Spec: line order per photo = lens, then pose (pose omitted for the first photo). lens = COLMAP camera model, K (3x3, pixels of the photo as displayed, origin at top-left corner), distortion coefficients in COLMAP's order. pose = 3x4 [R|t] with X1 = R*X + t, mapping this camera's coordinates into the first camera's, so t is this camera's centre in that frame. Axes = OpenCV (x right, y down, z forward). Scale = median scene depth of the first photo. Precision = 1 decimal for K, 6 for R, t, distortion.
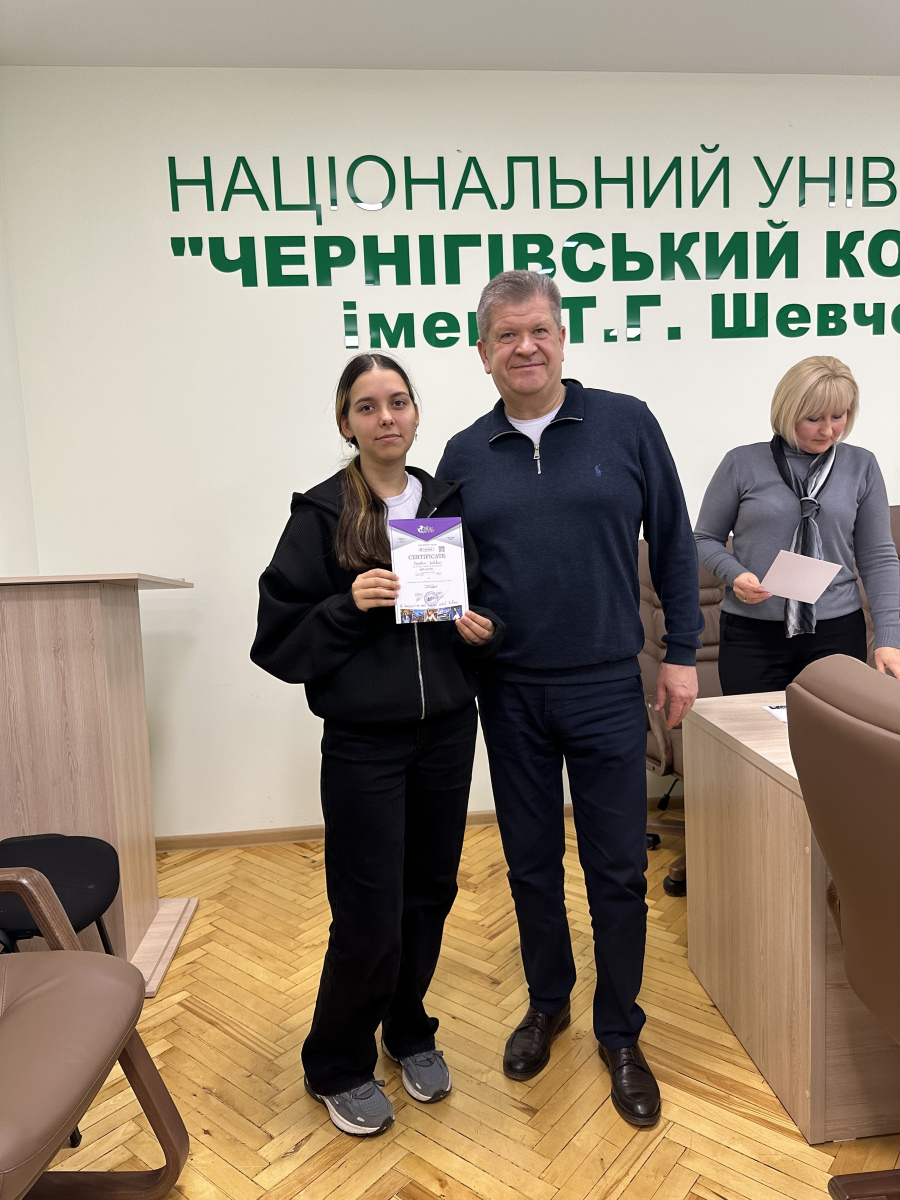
lens RADIAL K [[826.9, 0, 457.2], [0, 826.9, 598.0], [0, 0, 1]] dist [-0.011194, -0.011421]
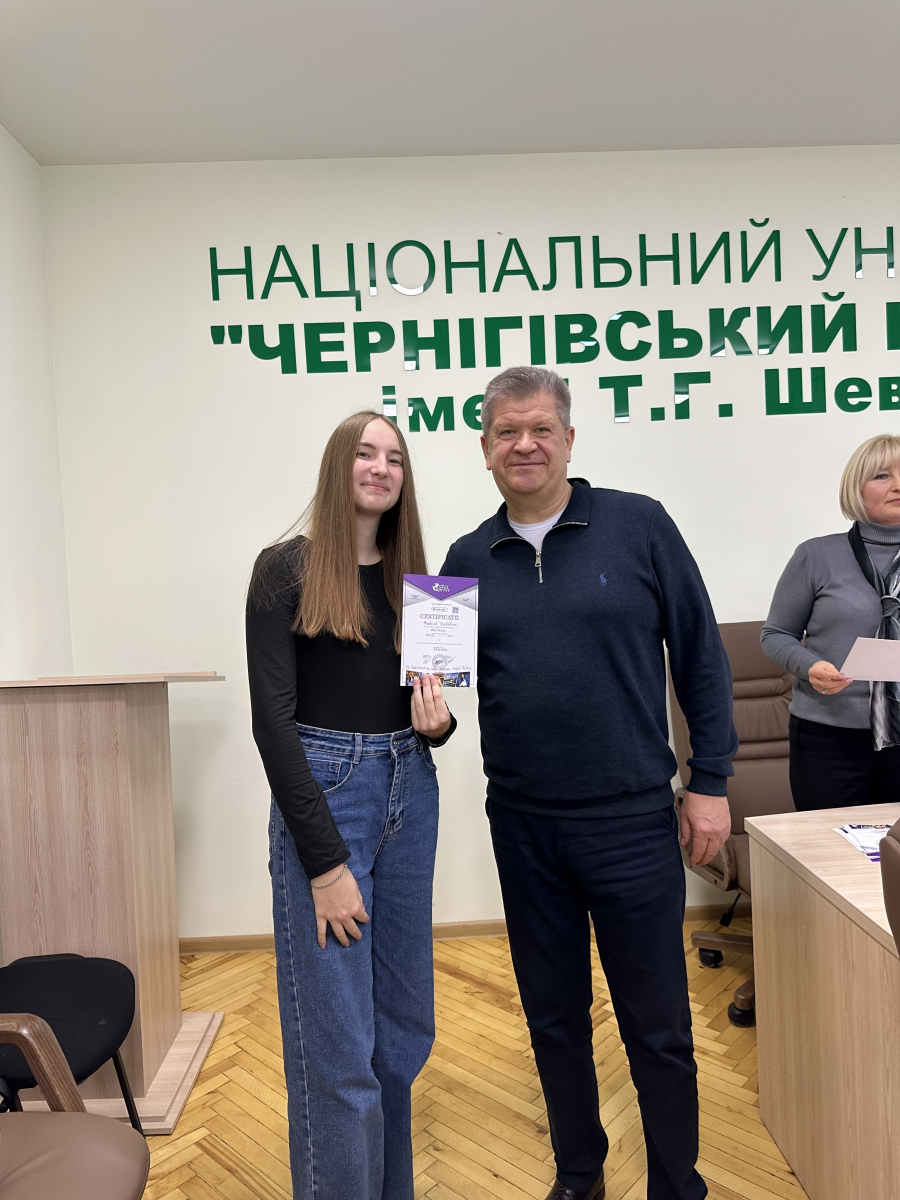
lens RADIAL K [[826.9, 0, 445.9], [0, 826.9, 597.4], [0, 0, 1]] dist [-0.011194, -0.011421]
pose [[0.997810, -0.003059, -0.066073, 0.001999], [-0.001719, 0.997394, -0.072126, -0.037592], [0.066121, 0.072082, 0.995205, 0.045134]]
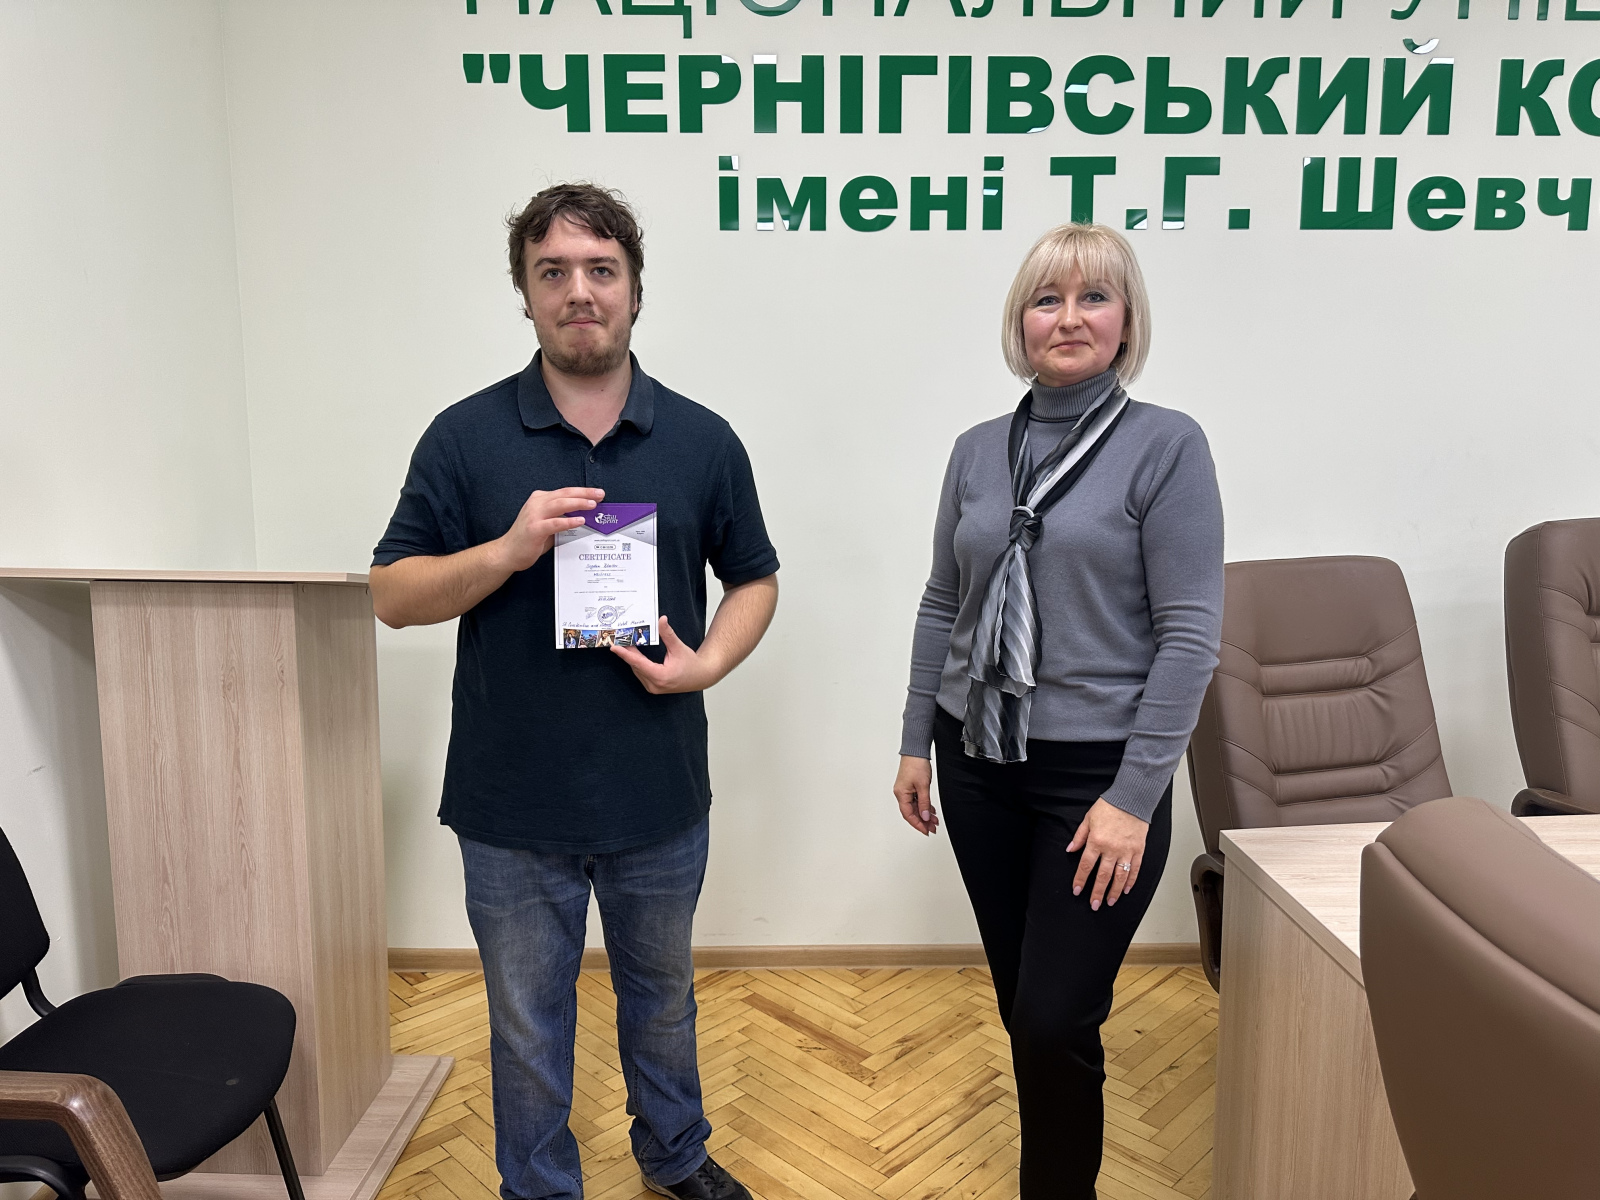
lens RADIAL K [[1102.6, 0, 811.2], [0, 1102.6, 607.9], [0, 0, 1]] dist [-0.011194, -0.011421]
pose [[0.994947, 0.051793, -0.086012, 0.026771], [-0.050077, 0.998503, 0.021996, -0.028766], [0.087022, -0.017578, 0.996051, 0.139881]]
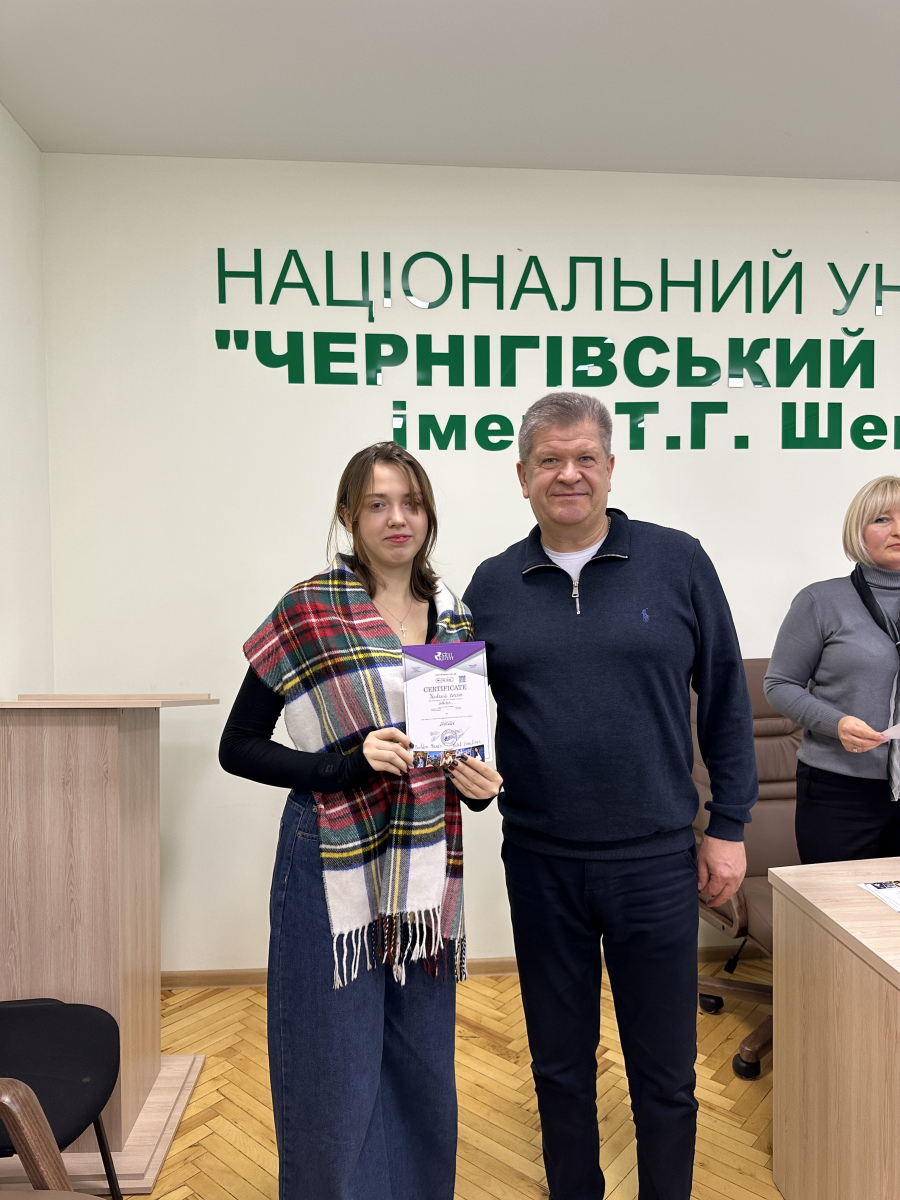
lens RADIAL K [[826.9, 0, 452.2], [0, 826.9, 604.2], [0, 0, 1]] dist [-0.011194, -0.011421]
pose [[0.999145, 0.033381, -0.024408, -0.039057], [-0.035264, 0.996064, -0.081324, -0.052699], [0.021597, 0.082115, 0.996389, 0.077349]]
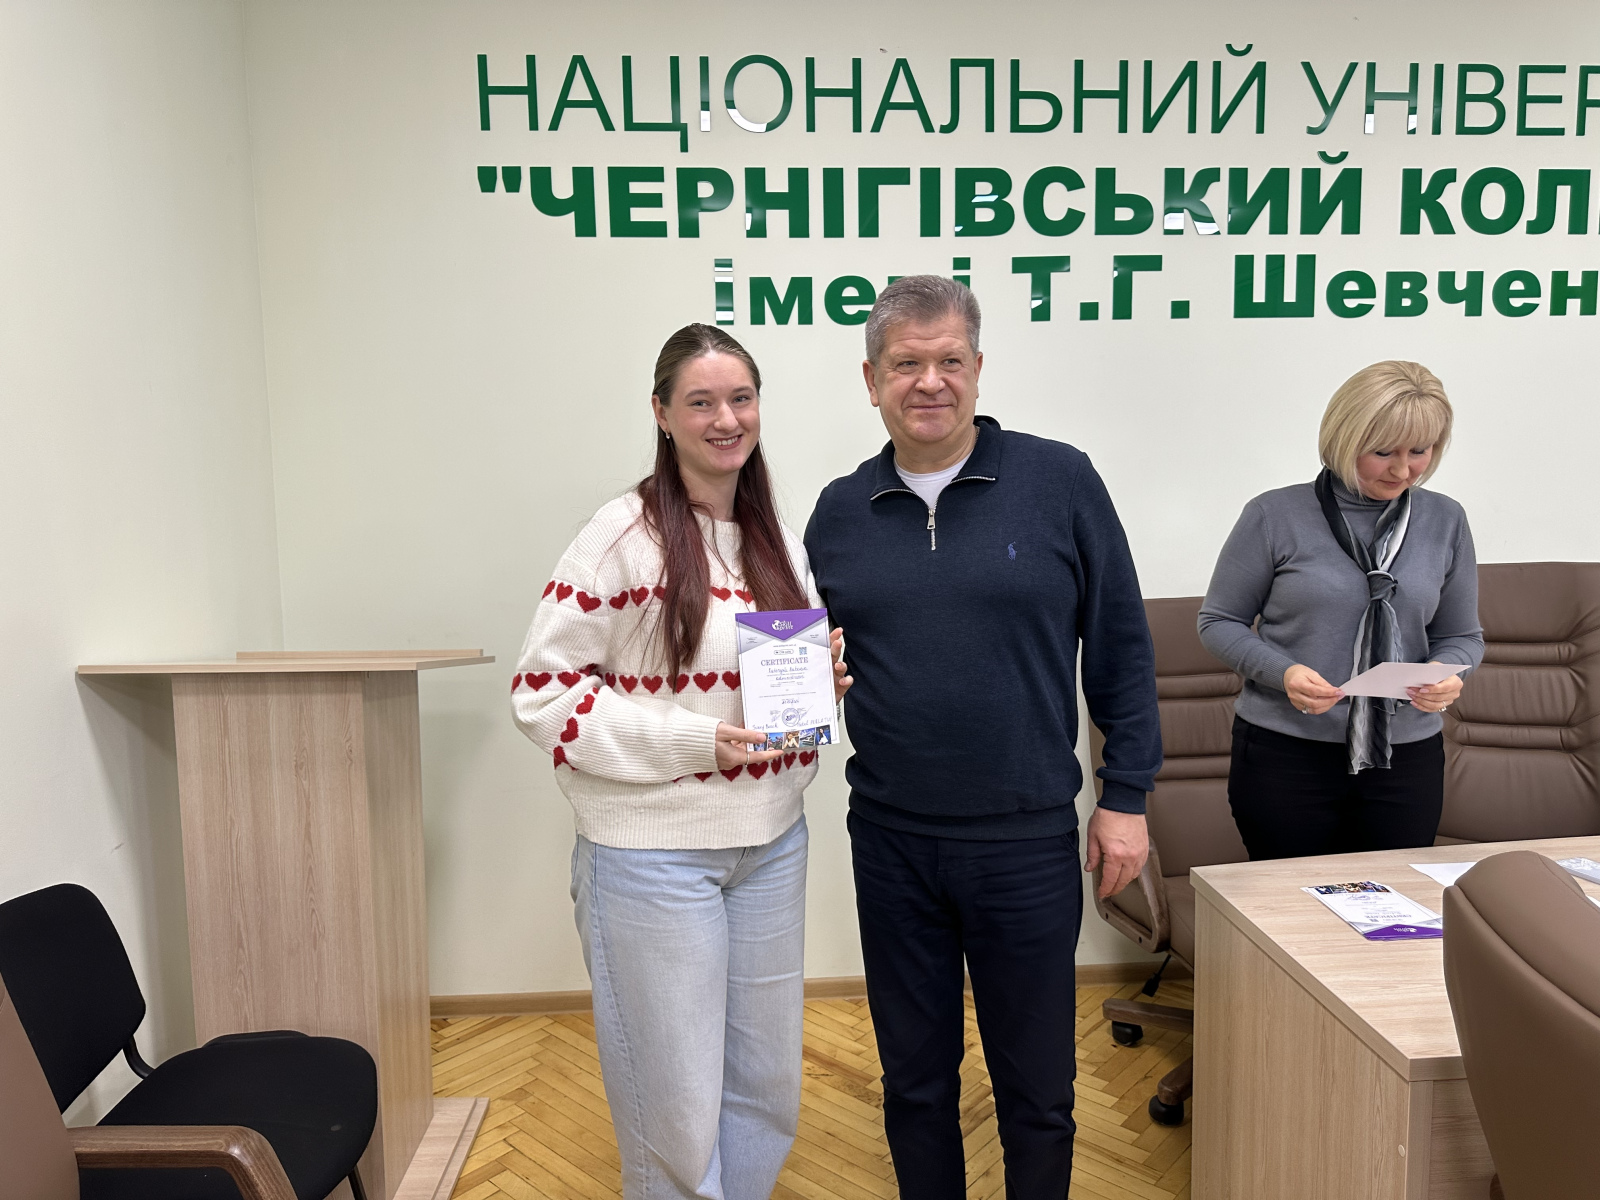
lens RADIAL K [[1102.6, 0, 807.2], [0, 1102.6, 598.3], [0, 0, 1]] dist [-0.011194, -0.011421]
pose [[0.999072, 0.027907, -0.032822, -0.018898], [-0.028127, 0.999585, -0.006258, -0.063358], [0.032634, 0.007175, 0.999442, 0.054917]]
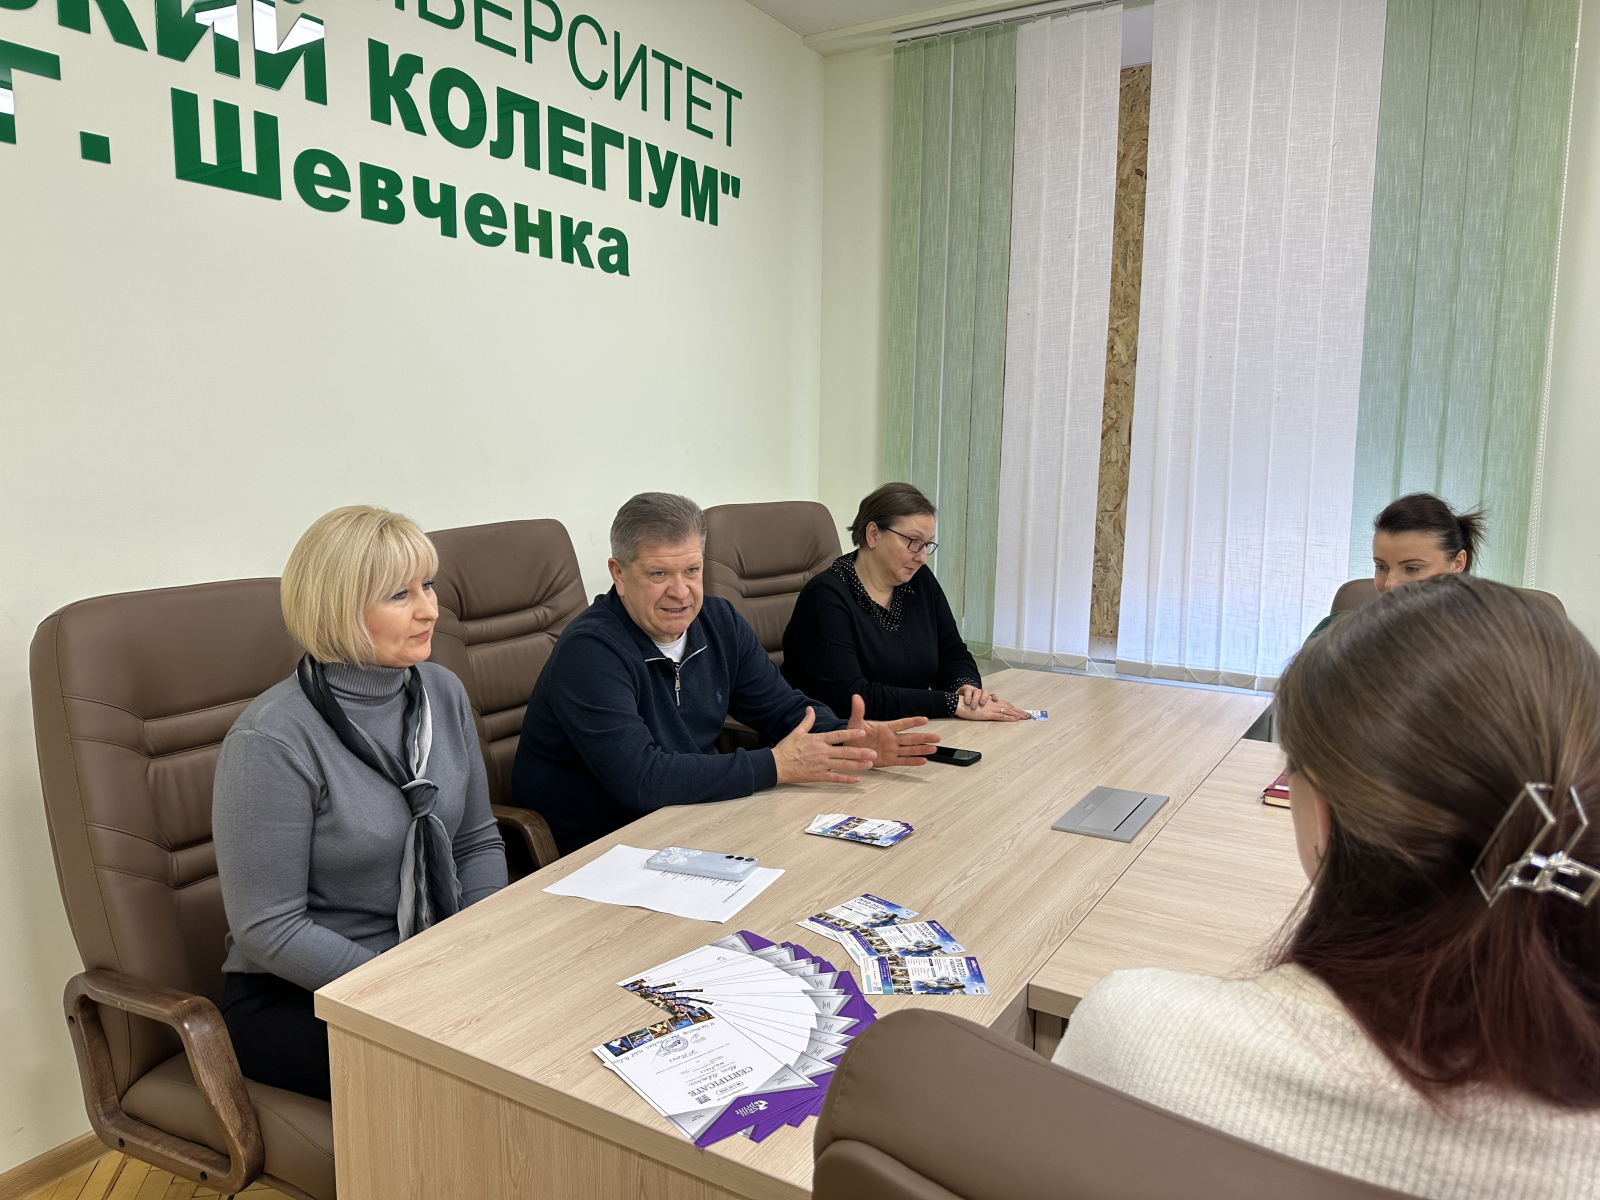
lens RADIAL K [[1102.6, 0, 777.3], [0, 1102.6, 608.0], [0, 0, 1]] dist [-0.011194, -0.011421]
pose [[0.593765, -0.065969, 0.801930, -0.023364], [0.066191, 0.997260, 0.033029, -0.058003], [-0.801912, 0.033469, 0.596504, 0.346217]]
